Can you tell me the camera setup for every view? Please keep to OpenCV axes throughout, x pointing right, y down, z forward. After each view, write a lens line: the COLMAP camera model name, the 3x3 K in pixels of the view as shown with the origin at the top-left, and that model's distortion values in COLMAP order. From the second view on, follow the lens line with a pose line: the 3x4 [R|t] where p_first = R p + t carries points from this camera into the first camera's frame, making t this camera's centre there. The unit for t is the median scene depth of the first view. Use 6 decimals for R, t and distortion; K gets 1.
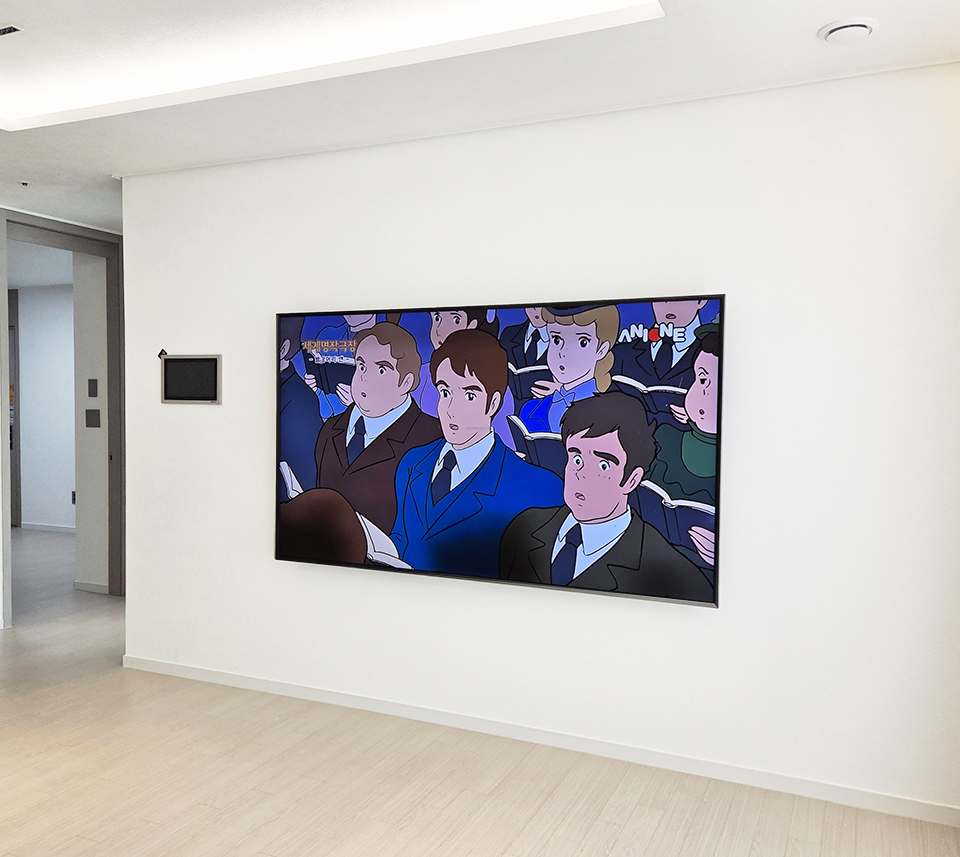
lens RADIAL K [[854.9, 0, 470.4], [0, 854.9, 442.2], [0, 0, 1]] dist [0.008411, 0.004841]
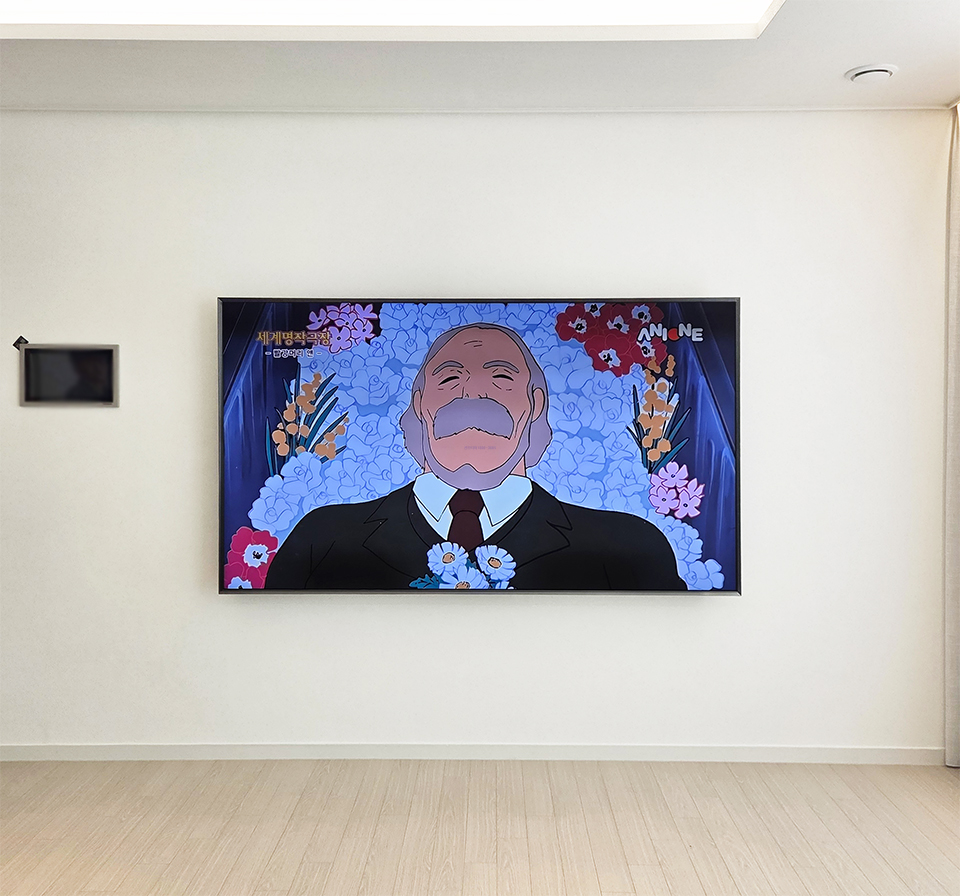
lens RADIAL K [[990.1, 0, 497.0], [0, 990.1, 408.4], [0, 0, 1]] dist [0.005476, -0.003537]
pose [[0.907169, -0.016347, 0.420449, -0.426478], [0.028493, 0.999338, -0.022625, -0.014187], [-0.419801, 0.032505, 0.907034, 0.015394]]
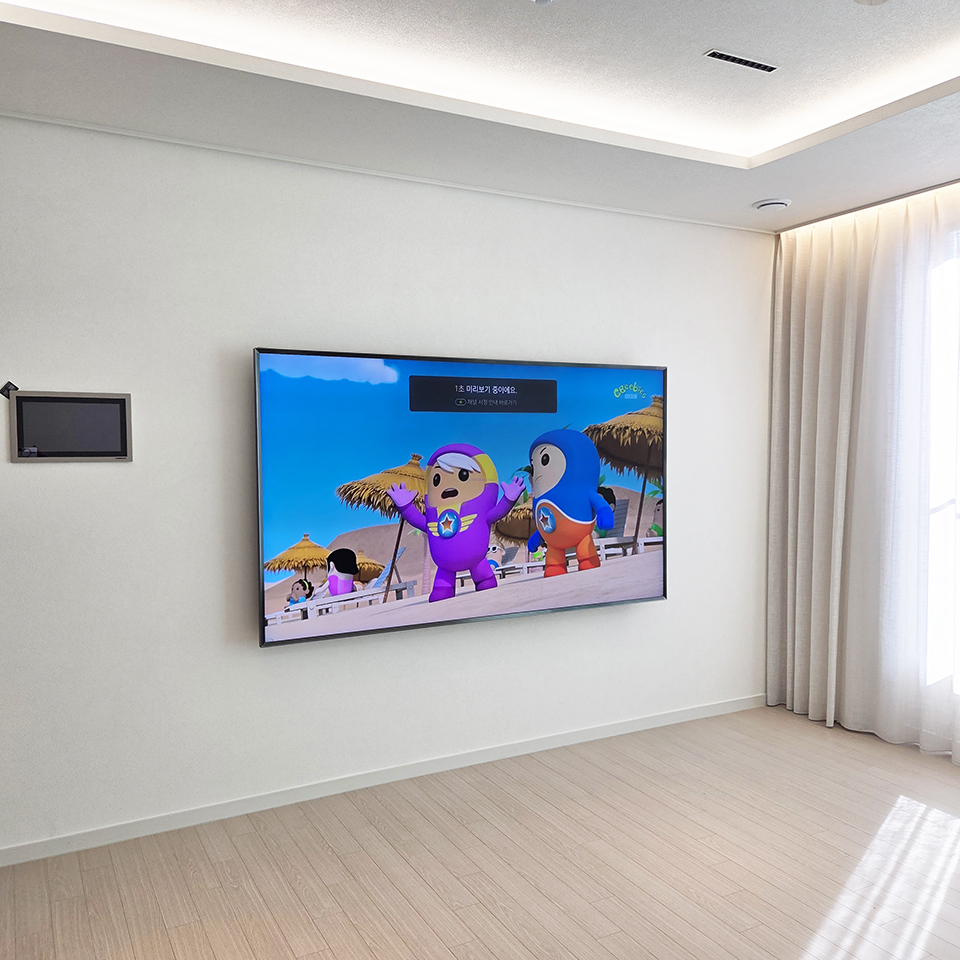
lens RADIAL K [[855.0, 0, 482.7], [0, 855.0, 481.7], [0, 0, 1]] dist [0.007760, -0.007963]
pose [[0.591232, -0.053495, 0.804725, -0.840290], [0.049038, 0.998336, 0.030337, -0.040593], [-0.805009, 0.021526, 0.592871, 0.375762]]
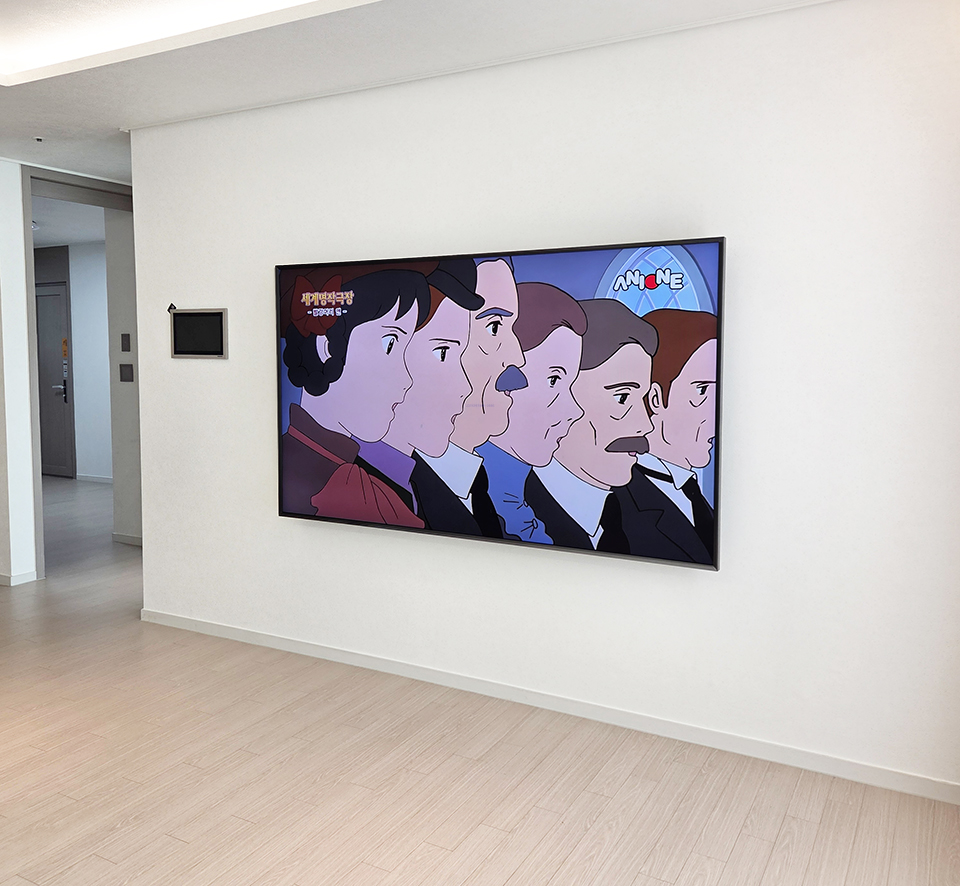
lens RADIAL K [[855.1, 0, 481.4], [0, 855.1, 414.5], [0, 0, 1]] dist [0.011302, -0.001114]
pose [[0.997420, -0.004555, -0.071637, 0.085518], [0.006464, 0.999630, 0.026433, -0.004943], [0.071490, -0.026827, 0.997080, 0.038368]]
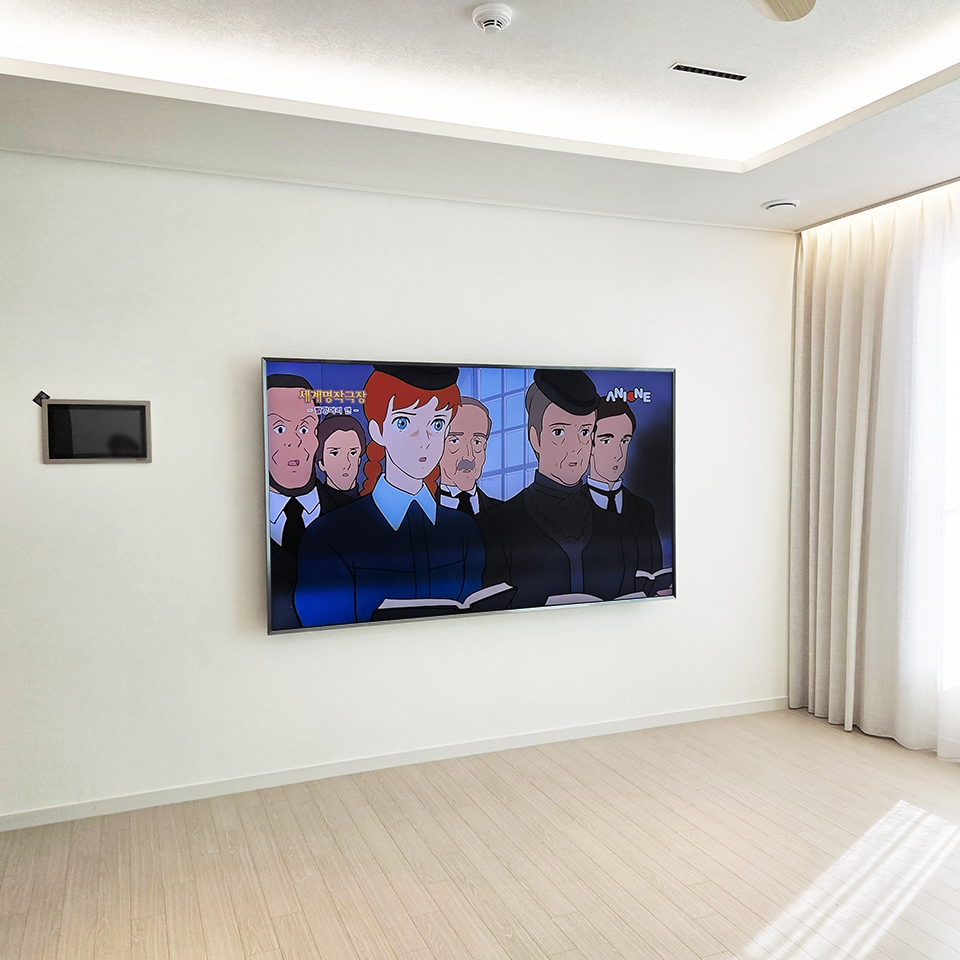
lens RADIAL K [[860.8, 0, 480.0], [0, 860.8, 480.0], [0, 0, 1]] dist [0.003077, 0.002170]
pose [[0.677150, -0.050590, 0.734104, -0.807069], [0.050015, 0.998491, 0.022674, -0.036134], [-0.734143, 0.021363, 0.678659, 0.256829]]
